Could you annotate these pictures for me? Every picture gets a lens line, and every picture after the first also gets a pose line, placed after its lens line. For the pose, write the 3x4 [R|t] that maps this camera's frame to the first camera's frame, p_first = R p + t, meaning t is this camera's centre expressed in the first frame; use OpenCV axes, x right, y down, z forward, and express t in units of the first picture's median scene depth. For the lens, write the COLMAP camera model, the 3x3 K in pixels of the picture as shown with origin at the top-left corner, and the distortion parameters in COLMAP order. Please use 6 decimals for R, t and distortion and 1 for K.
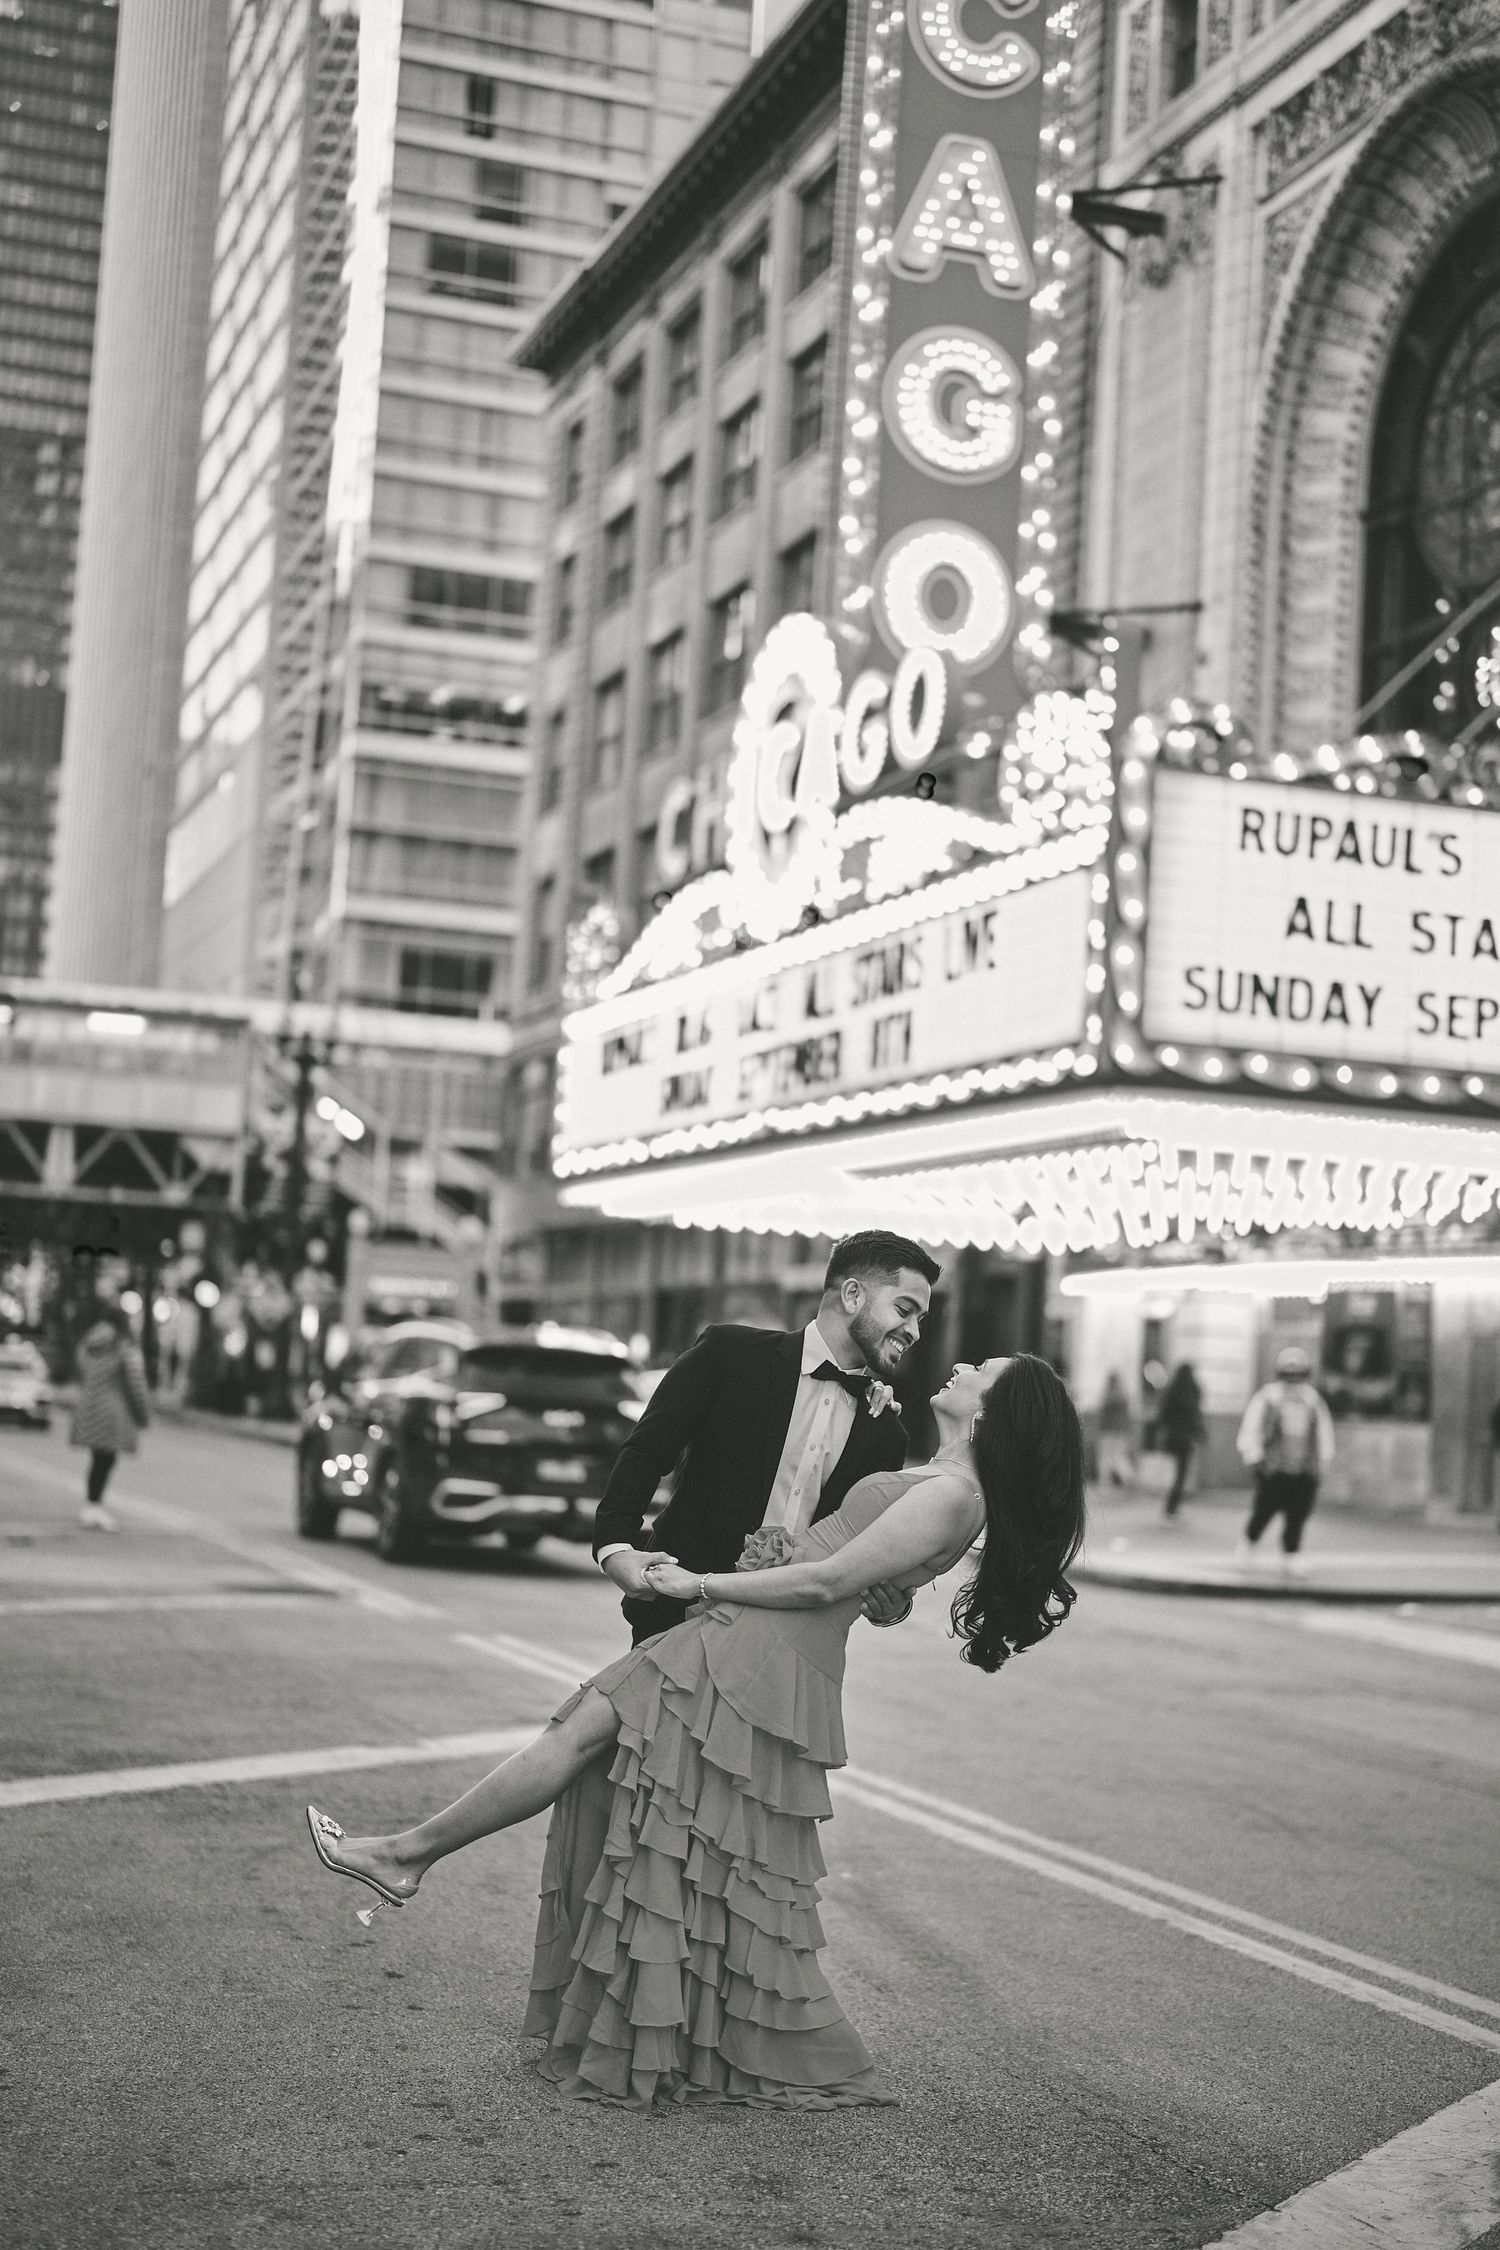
lens RADIAL K [[3090.7, 0, 750.0], [0, 3090.7, 1125.0], [0, 0, 1]] dist [0.001768, -0.065671]
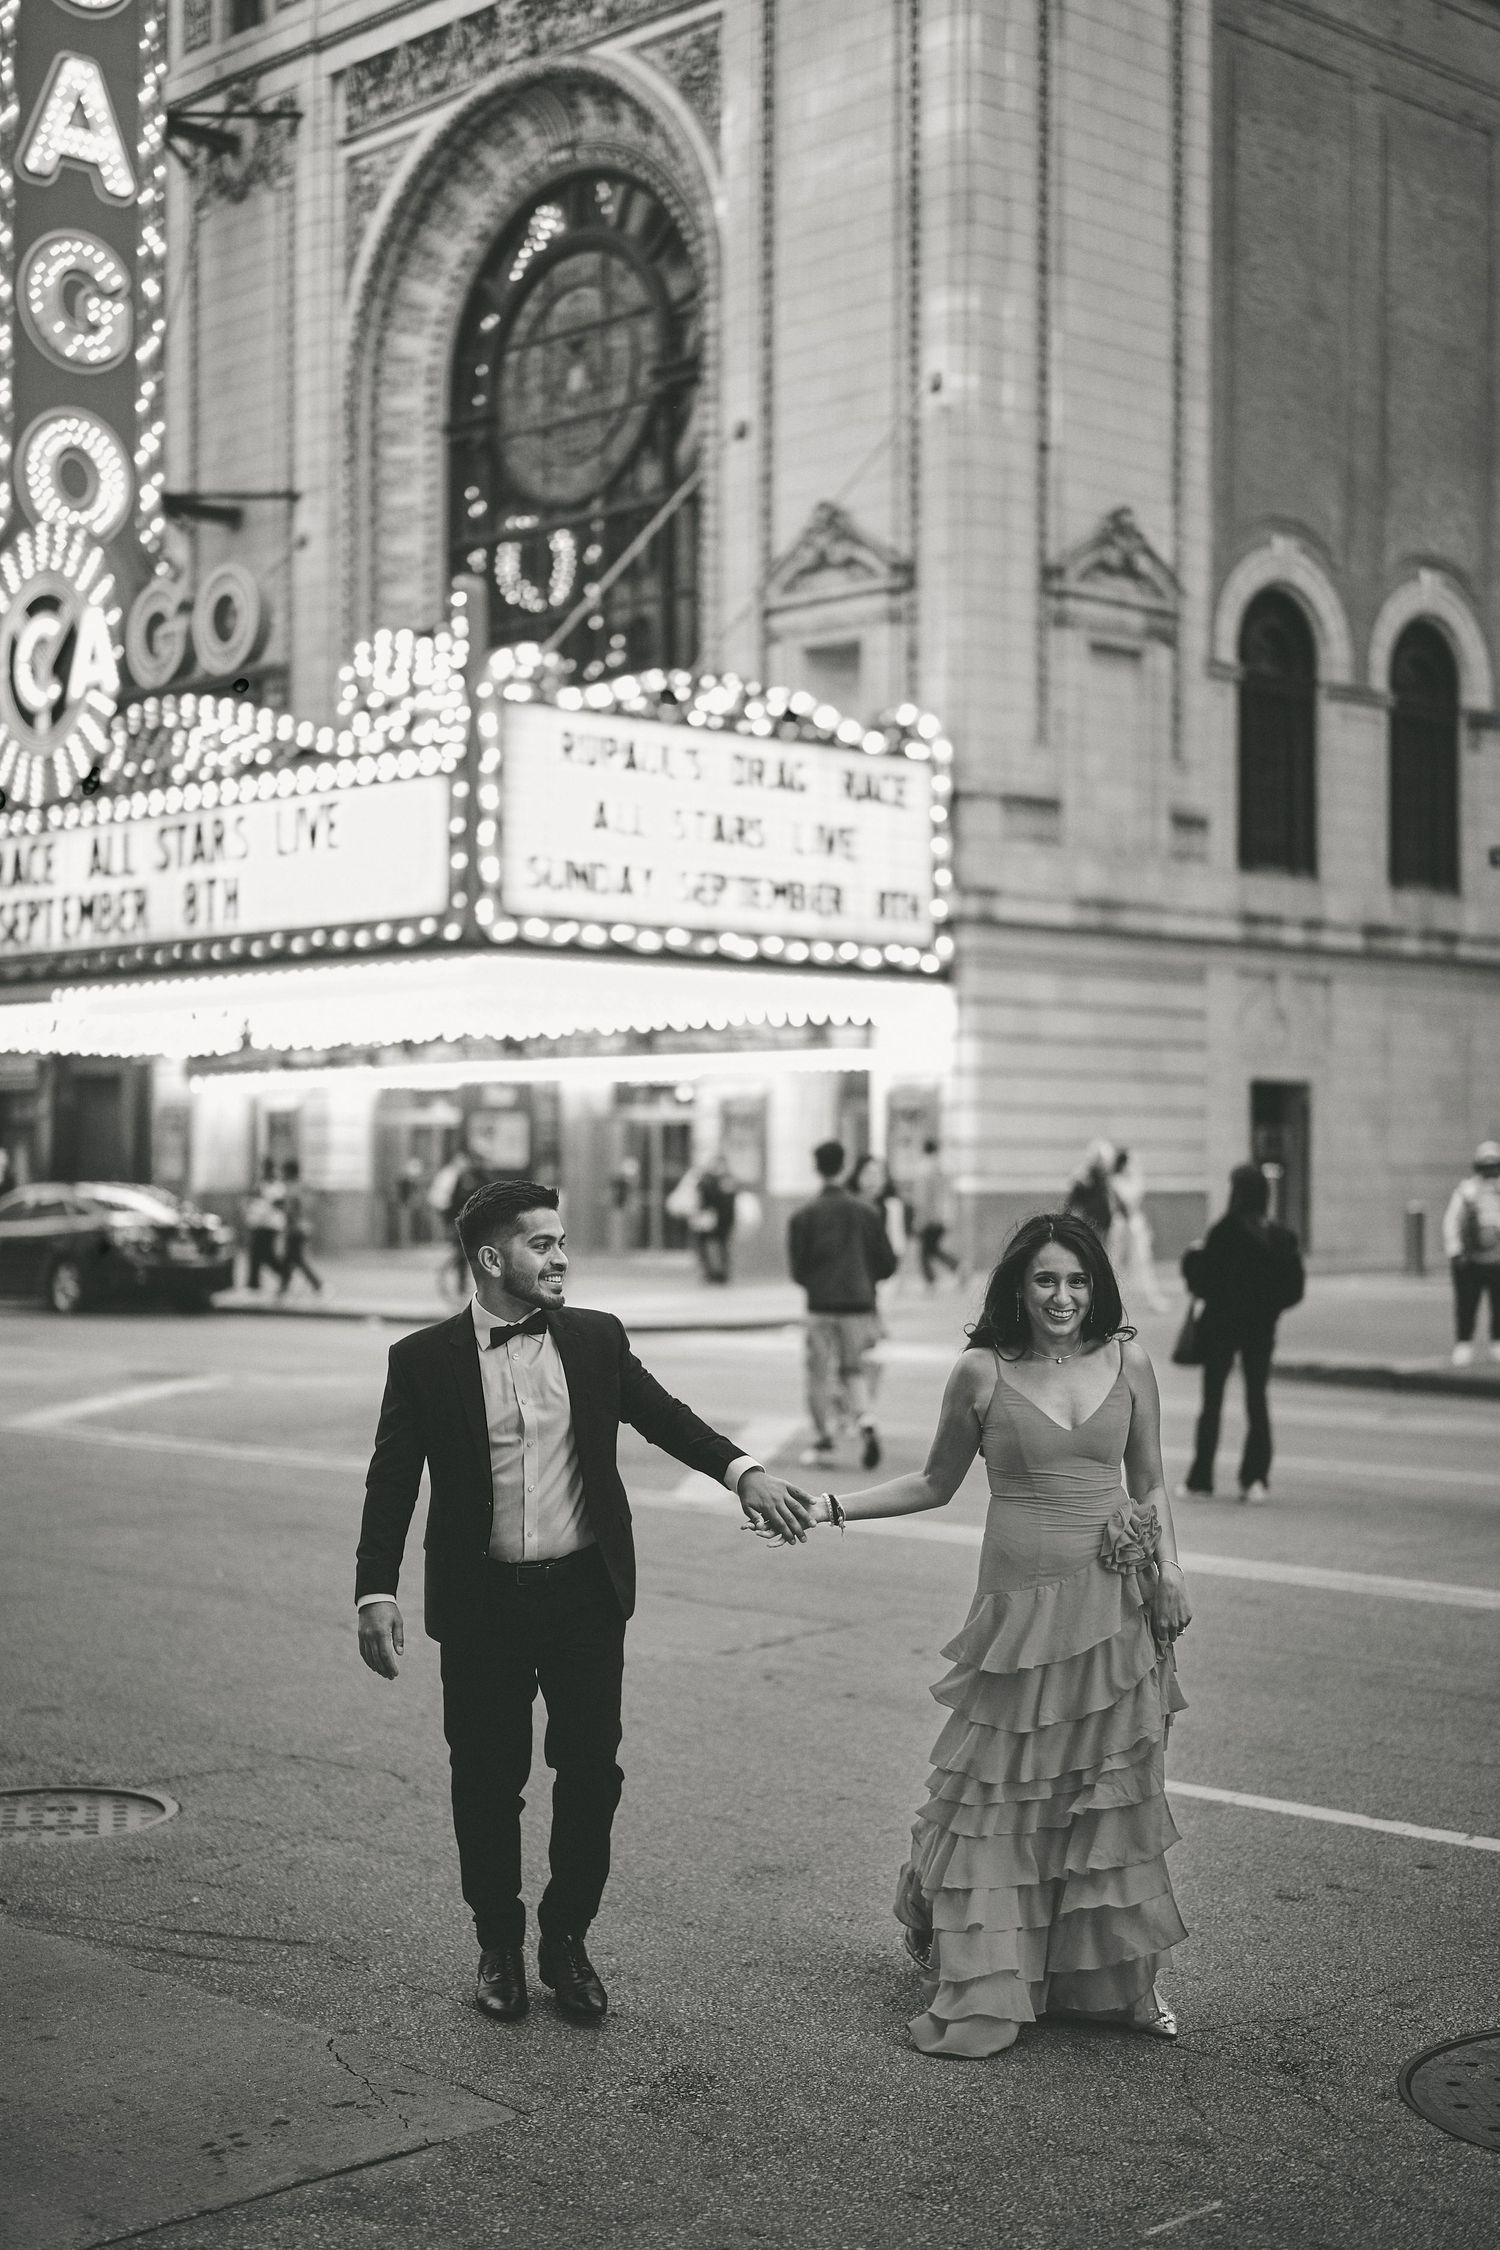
lens RADIAL K [[3110.1, 0, 754.4], [0, 3110.1, 1098.2], [0, 0, 1]] dist [0.003734, 0.045448]
pose [[0.902838, -0.041177, 0.428005, -0.209179], [0.009310, 0.997043, 0.076283, -0.030096], [-0.429880, -0.064887, 0.900551, -0.138893]]
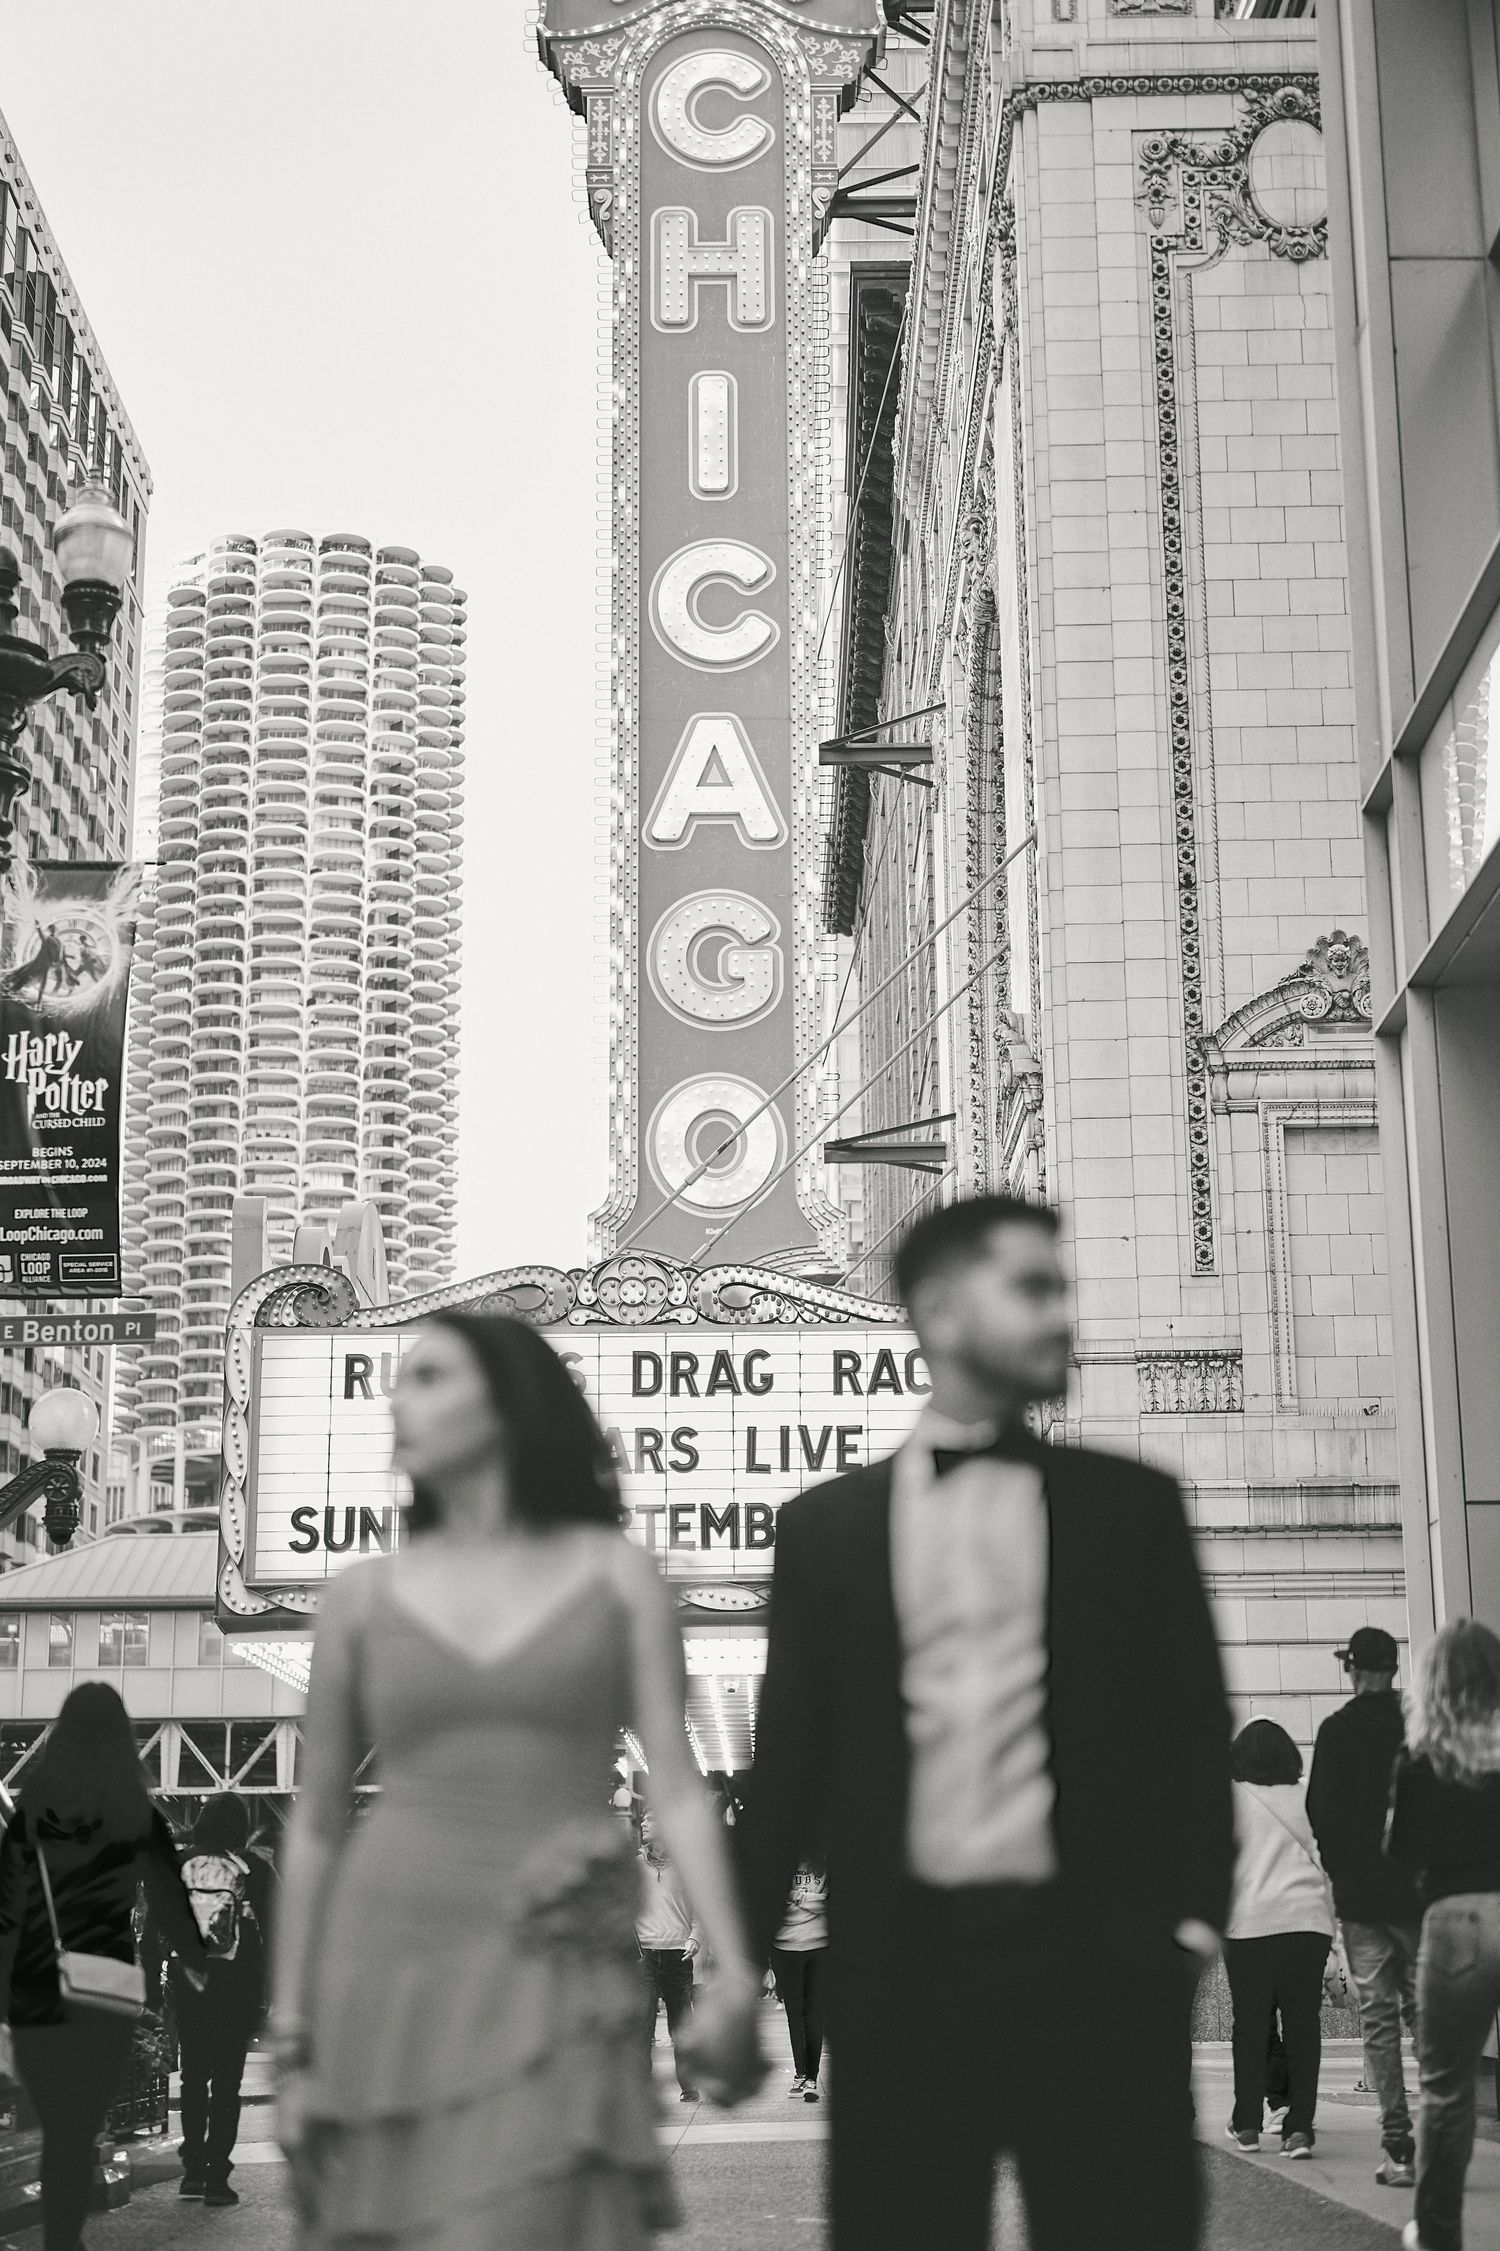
lens RADIAL K [[3286.3, 0, 755.8], [0, 3286.3, 1097.3], [0, 0, 1]] dist [-0.015584, 0.053805]
pose [[0.944335, -0.145051, -0.295282, 0.405895], [0.090412, 0.977419, -0.190993, 0.025434], [0.316318, 0.153664, 0.936125, -0.026827]]
